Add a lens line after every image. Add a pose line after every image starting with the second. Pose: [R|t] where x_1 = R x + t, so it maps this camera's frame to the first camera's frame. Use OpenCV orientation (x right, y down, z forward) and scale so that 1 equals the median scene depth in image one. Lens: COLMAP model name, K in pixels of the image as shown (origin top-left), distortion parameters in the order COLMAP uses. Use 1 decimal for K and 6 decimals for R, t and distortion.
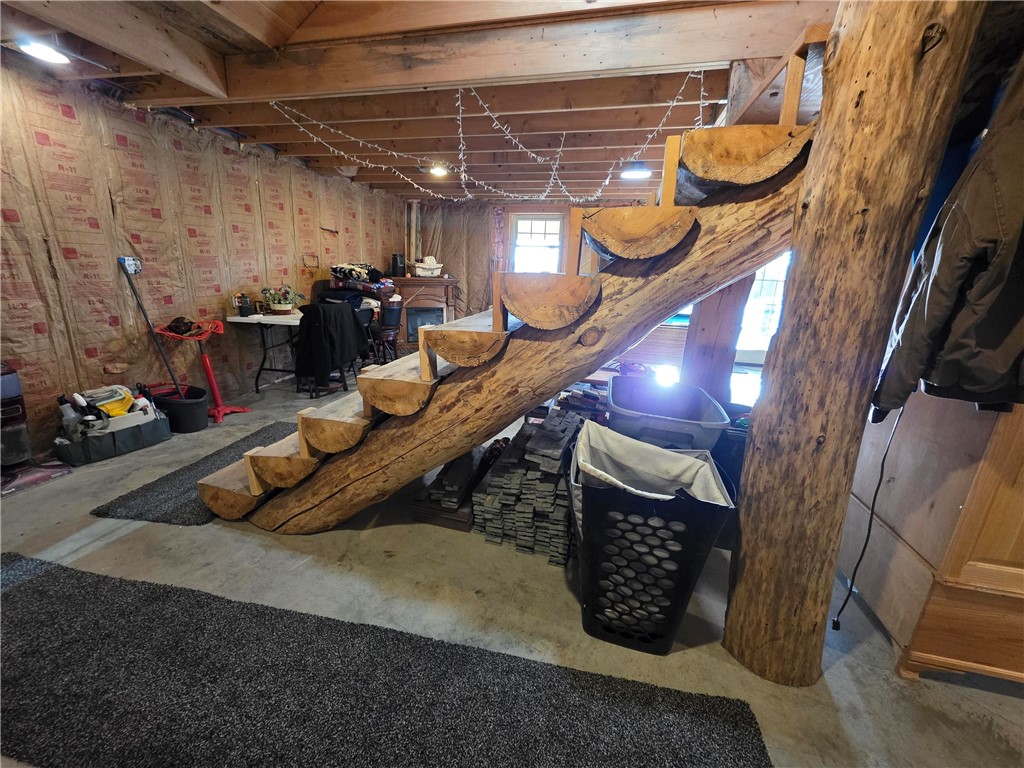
lens RADIAL K [[411.8, 0, 509.9], [0, 411.8, 382.4], [0, 0, 1]] dist [0.002054, 0.000510]
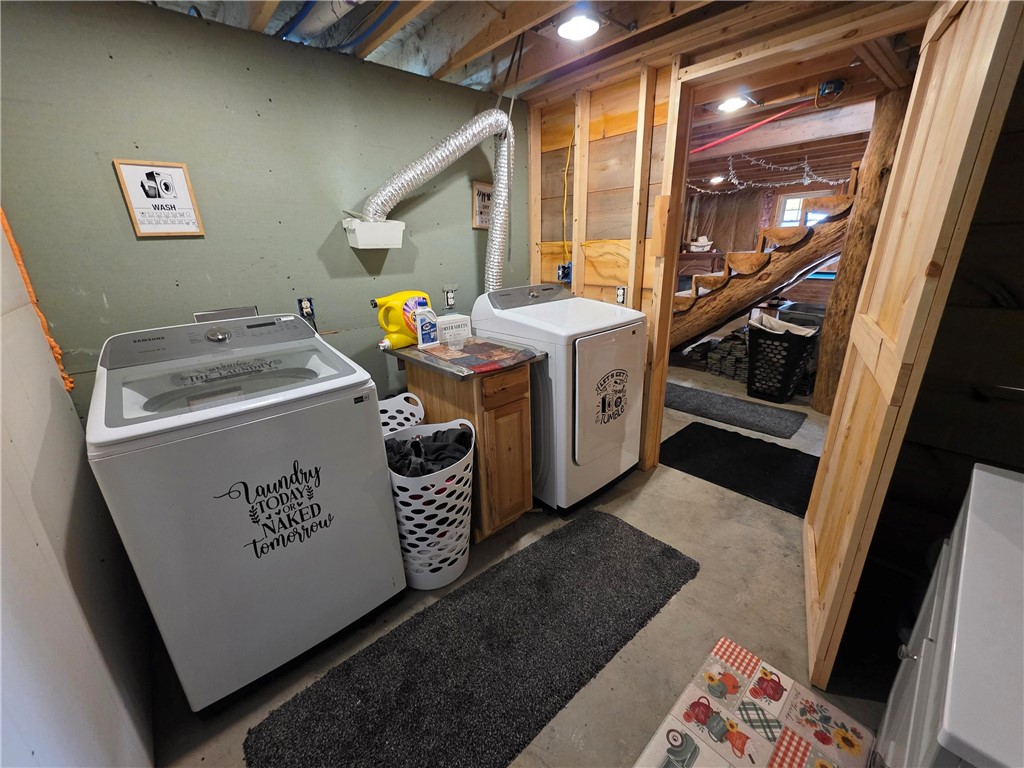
lens RADIAL K [[411.8, 0, 514.0], [0, 411.8, 382.7], [0, 0, 1]] dist [0.002054, 0.000510]
pose [[0.827546, 0.126065, -0.547061, 0.322324], [-0.094352, 0.991832, 0.085832, 0.386204], [0.553413, -0.019413, 0.832681, -1.654278]]
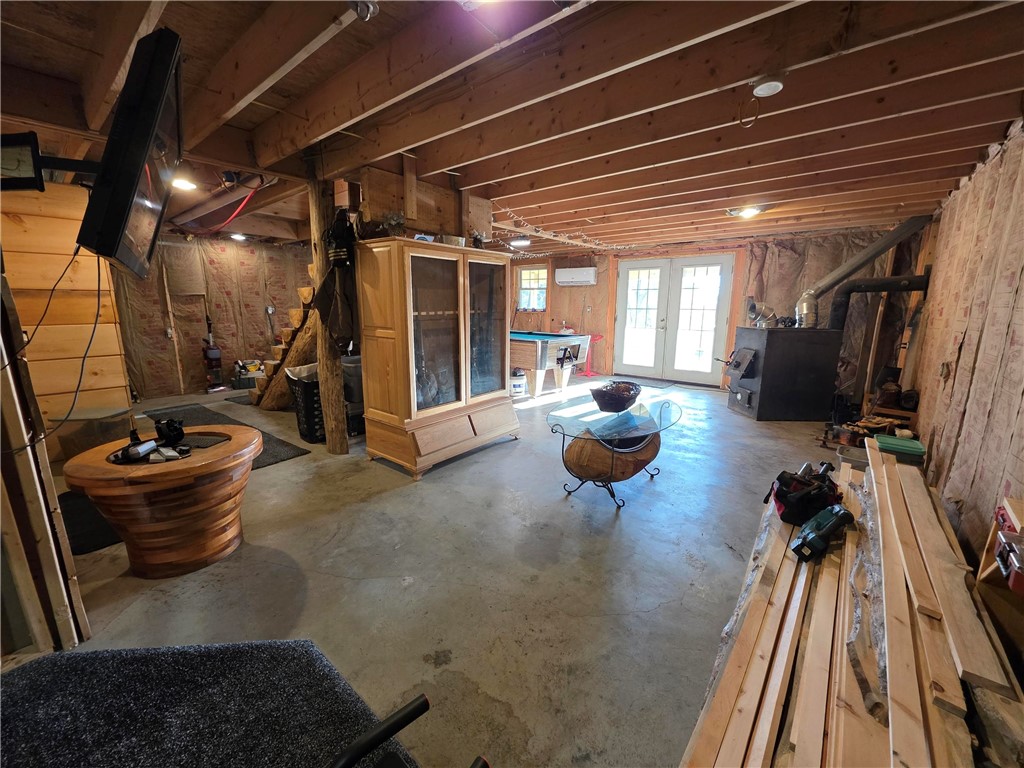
lens RADIAL K [[411.8, 0, 511.0], [0, 411.8, 385.1], [0, 0, 1]] dist [0.002054, 0.000510]
pose [[0.897580, 0.057067, -0.437143, 2.268706], [-0.090815, 0.994254, -0.056673, 0.247048], [0.431397, 0.090568, 0.897605, -0.780912]]
